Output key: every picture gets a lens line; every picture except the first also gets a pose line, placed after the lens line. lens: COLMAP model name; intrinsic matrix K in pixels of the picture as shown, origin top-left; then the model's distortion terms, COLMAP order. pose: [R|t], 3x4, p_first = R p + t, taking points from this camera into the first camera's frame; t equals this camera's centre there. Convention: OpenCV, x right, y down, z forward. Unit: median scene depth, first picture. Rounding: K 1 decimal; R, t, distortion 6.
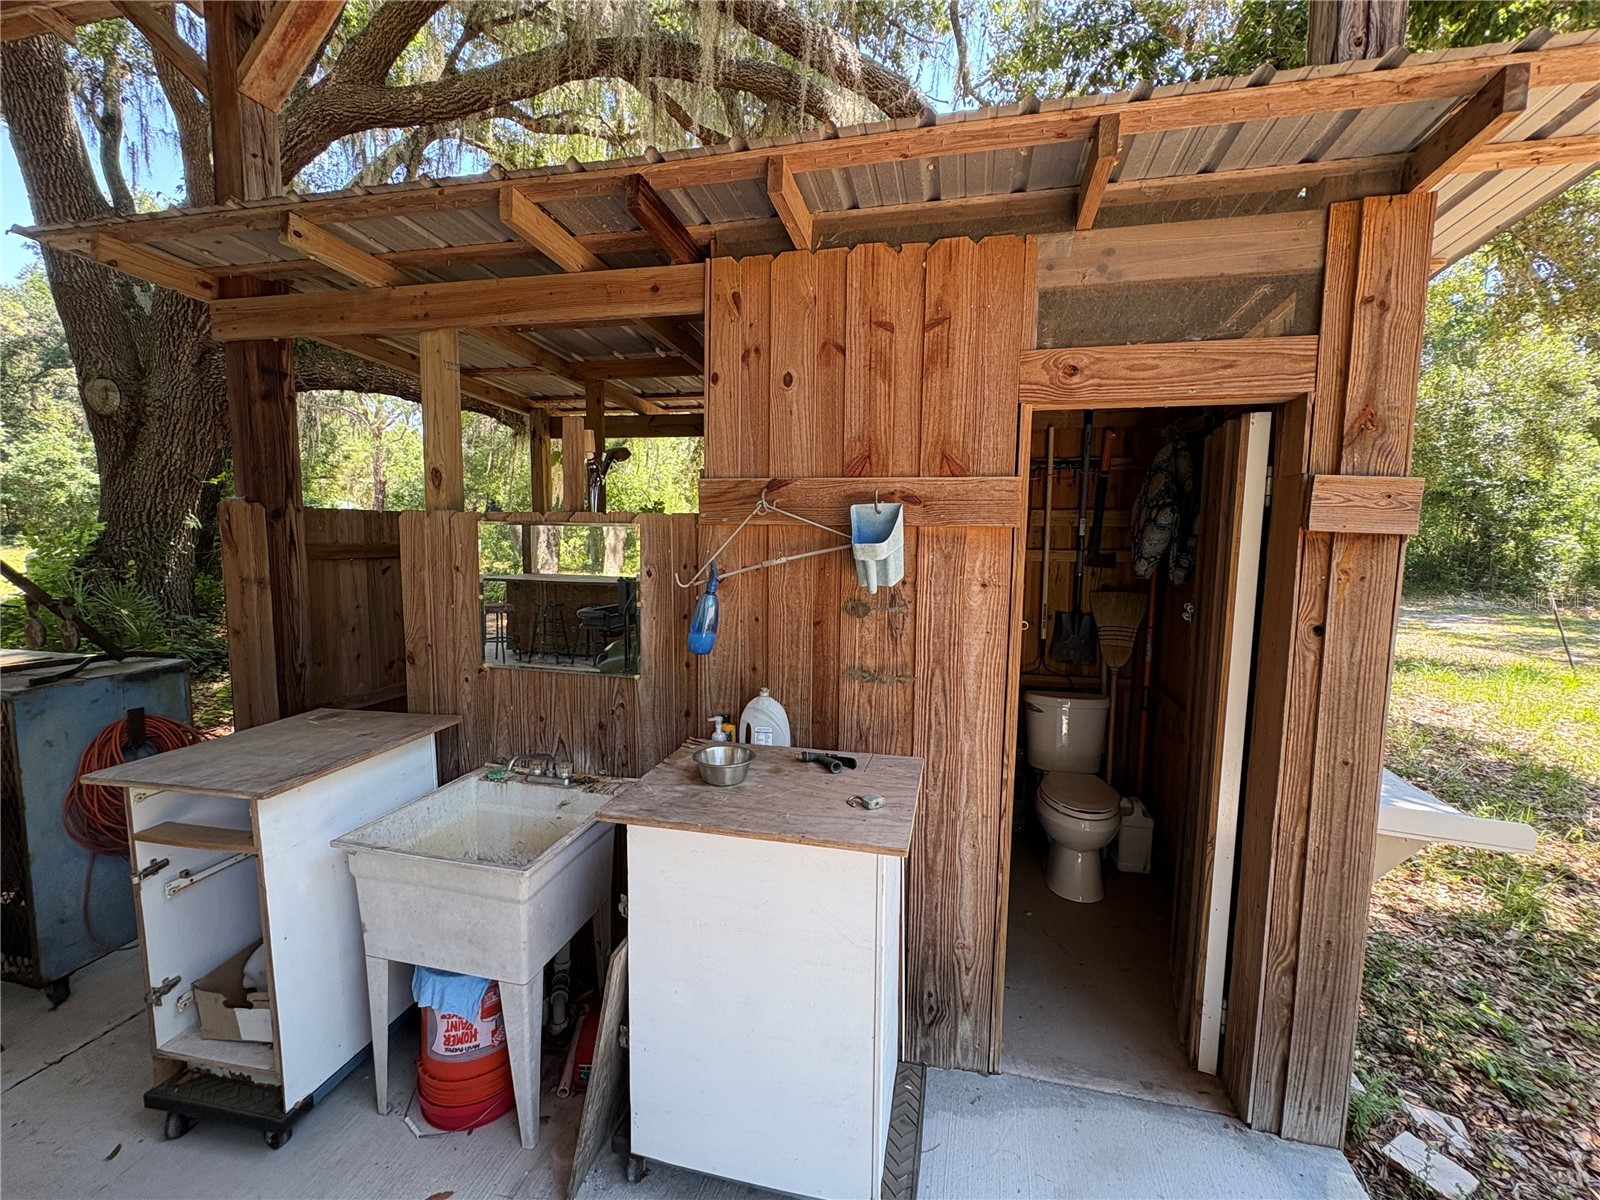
lens RADIAL K [[688.0, 0, 797.6], [0, 688.0, 597.0], [0, 0, 1]] dist [-0.000832, -0.000360]
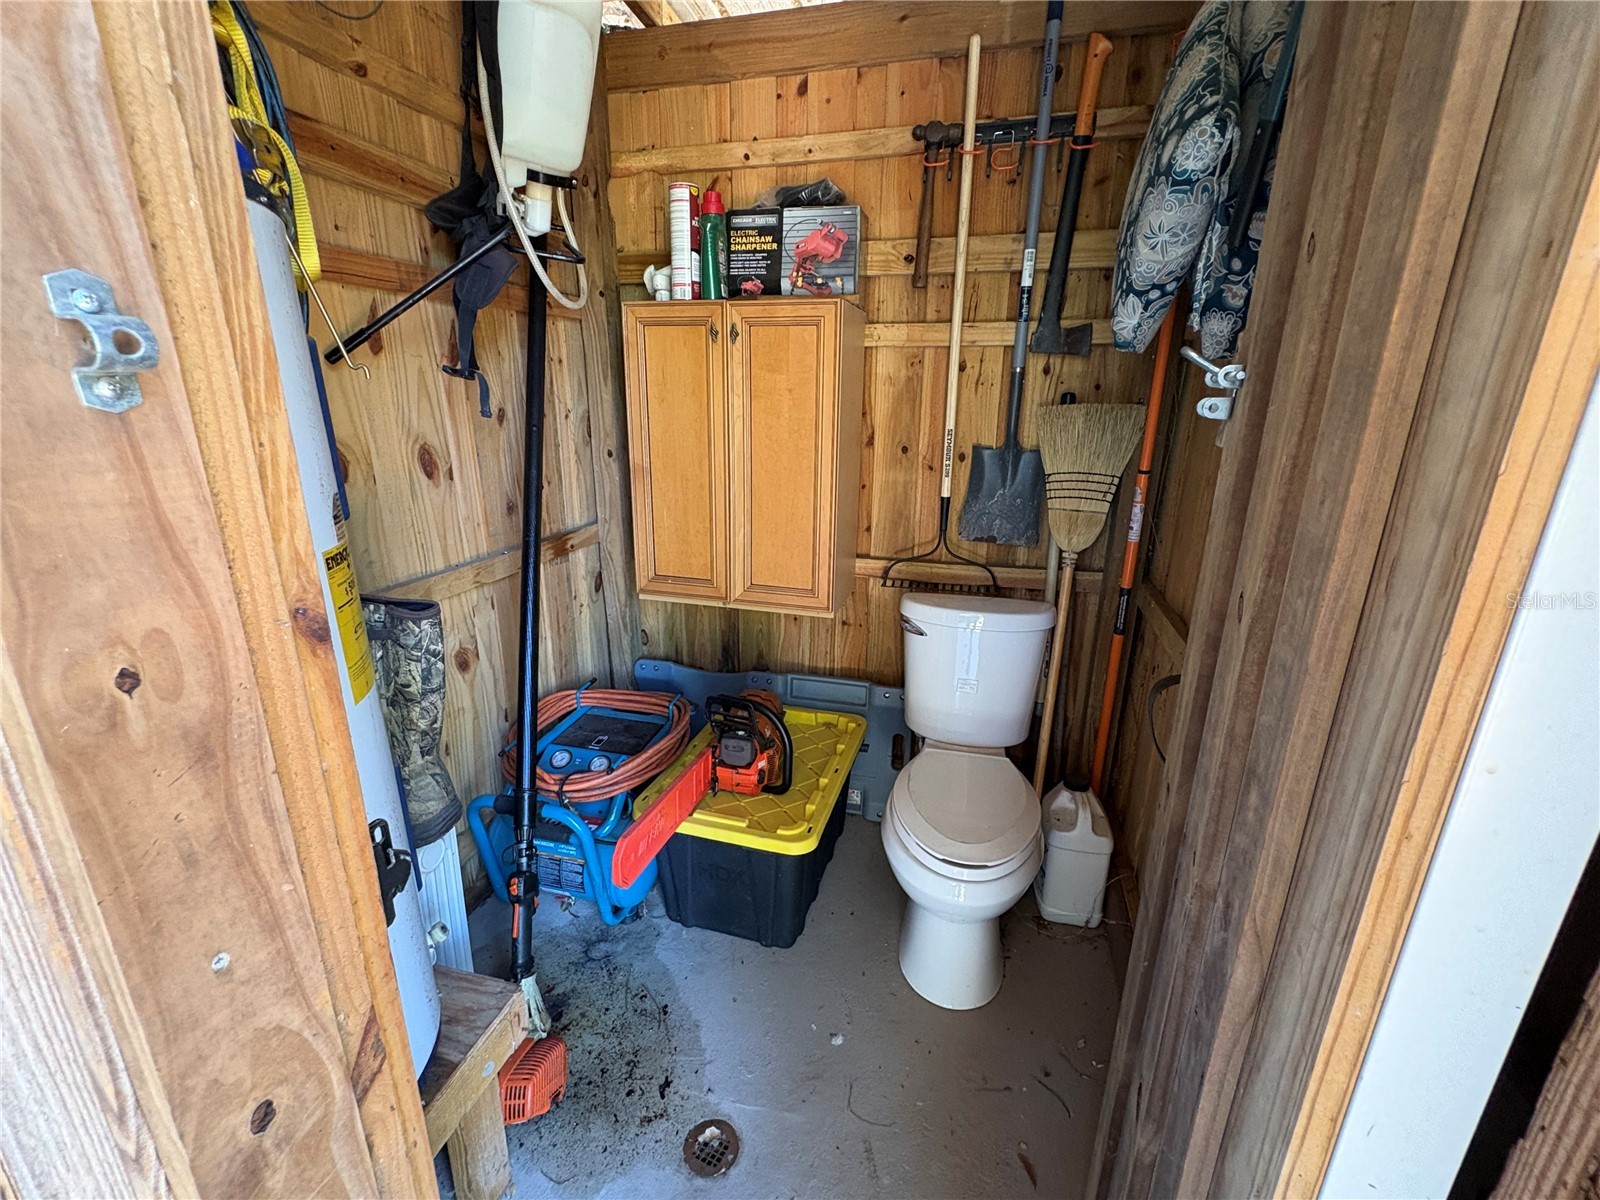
lens RADIAL K [[688.0, 0, 796.4], [0, 688.0, 605.0], [0, 0, 1]] dist [-0.000832, -0.000360]
pose [[0.999665, -0.000085, -0.025868, 0.256528], [0.005337, 0.979156, 0.203042, 0.033638], [0.025312, -0.203112, 0.978828, 0.456377]]
